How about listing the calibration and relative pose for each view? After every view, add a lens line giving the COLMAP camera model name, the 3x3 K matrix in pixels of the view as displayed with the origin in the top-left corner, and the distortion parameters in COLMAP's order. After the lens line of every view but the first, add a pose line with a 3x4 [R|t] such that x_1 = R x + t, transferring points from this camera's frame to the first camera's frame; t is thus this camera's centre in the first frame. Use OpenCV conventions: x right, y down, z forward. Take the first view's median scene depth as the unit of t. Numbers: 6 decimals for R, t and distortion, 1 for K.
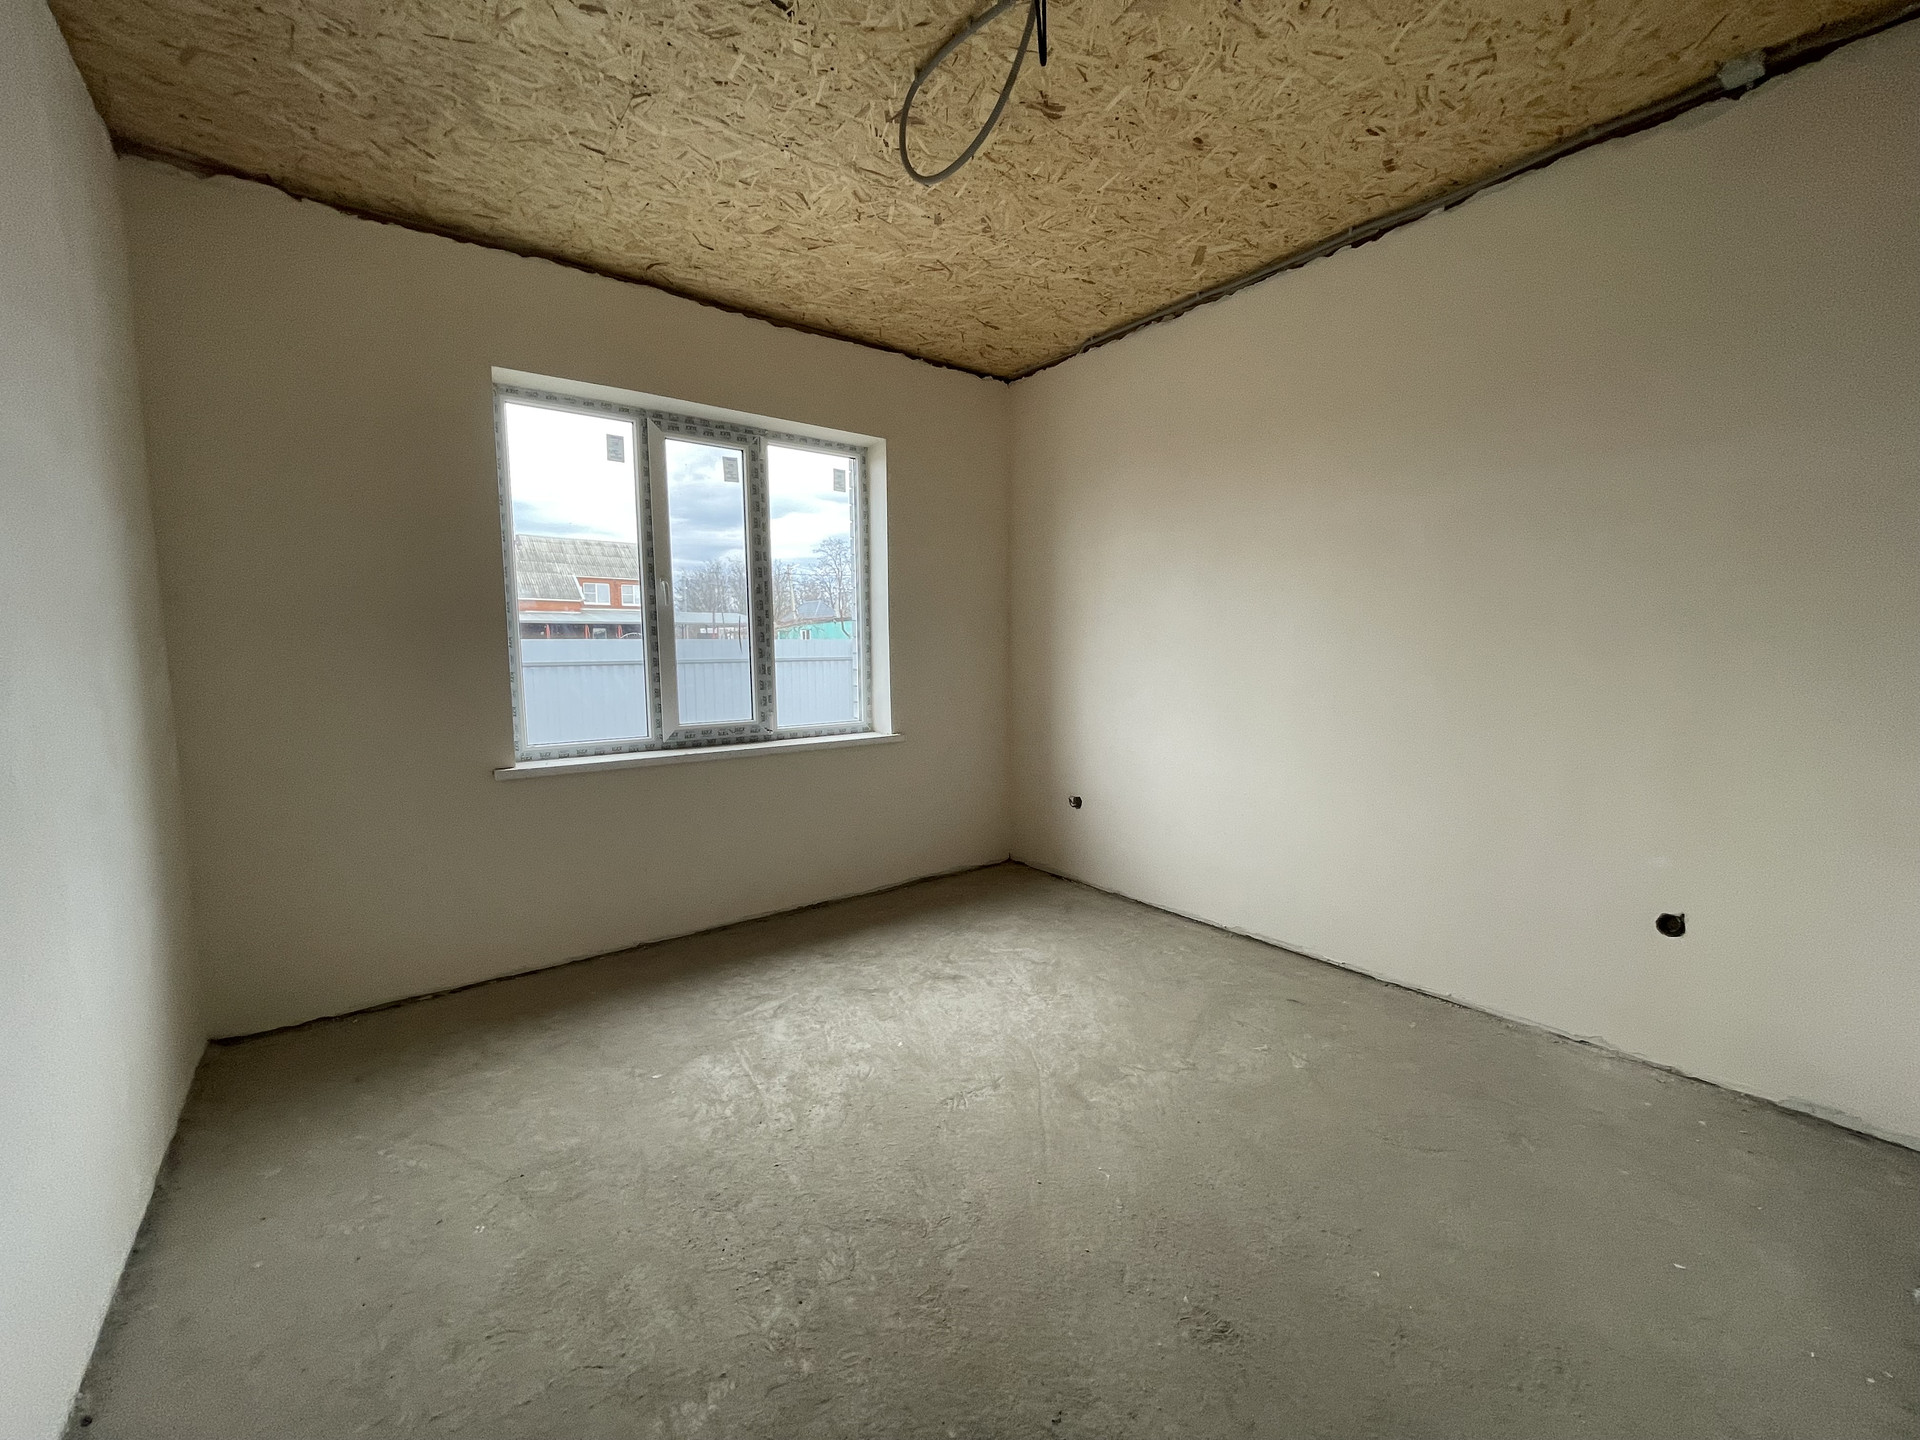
lens RADIAL K [[781.2, 0, 951.9], [0, 781.2, 722.2], [0, 0, 1]] dist [0.000799, -0.000945]
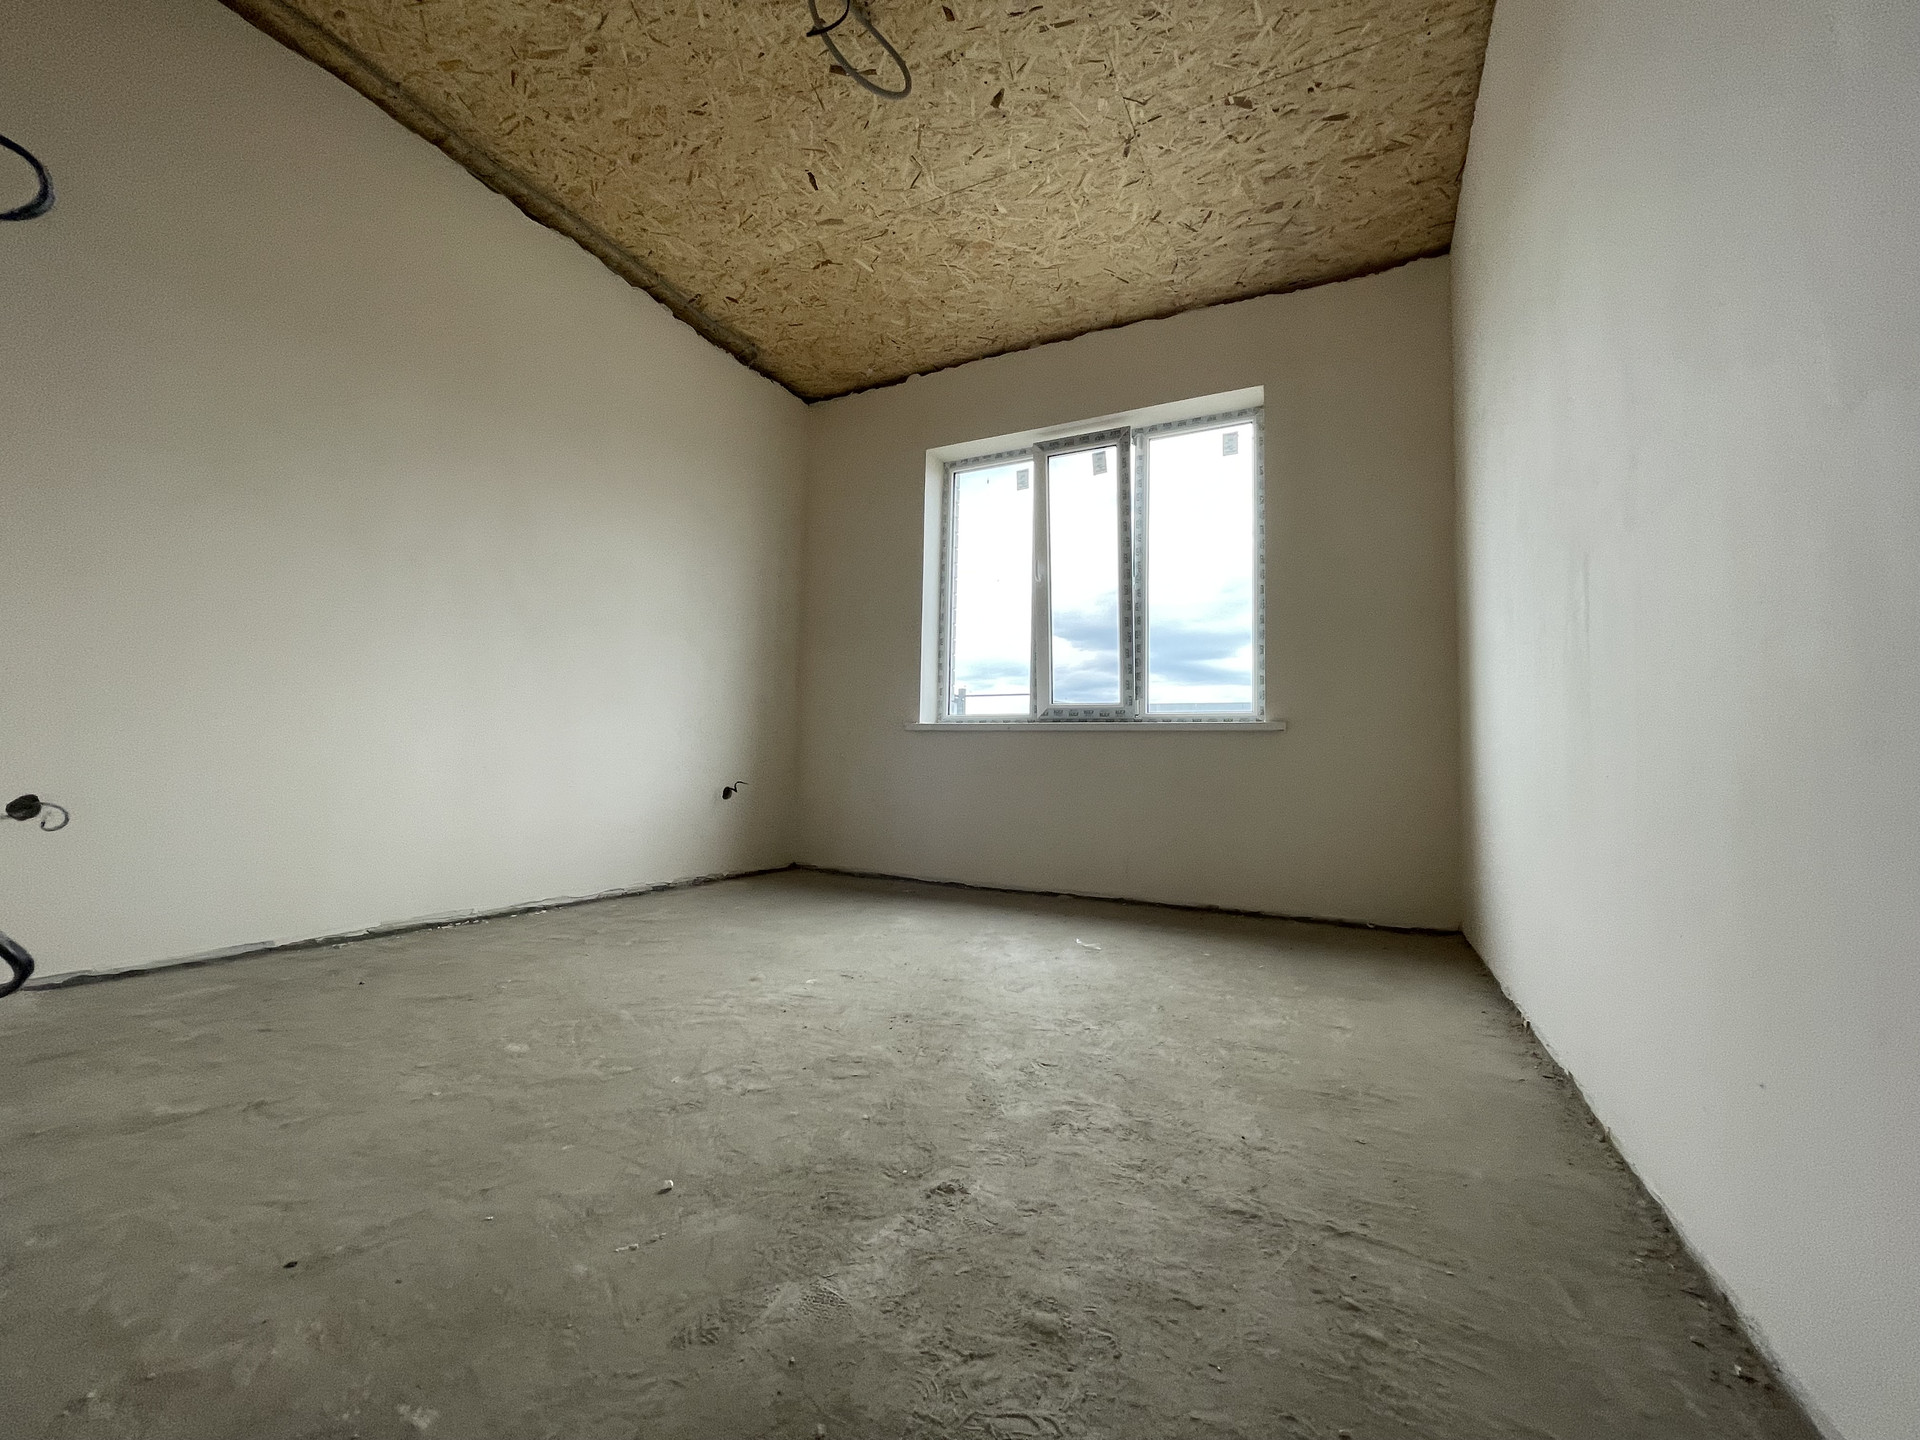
lens RADIAL K [[781.2, 0, 961.9], [0, 781.2, 718.0], [0, 0, 1]] dist [0.000799, -0.000945]
pose [[0.435138, -0.037265, -0.899592, 0.587316], [-0.111360, 0.989244, -0.094845, 0.140342], [0.893451, 0.141449, 0.426307, 0.397723]]
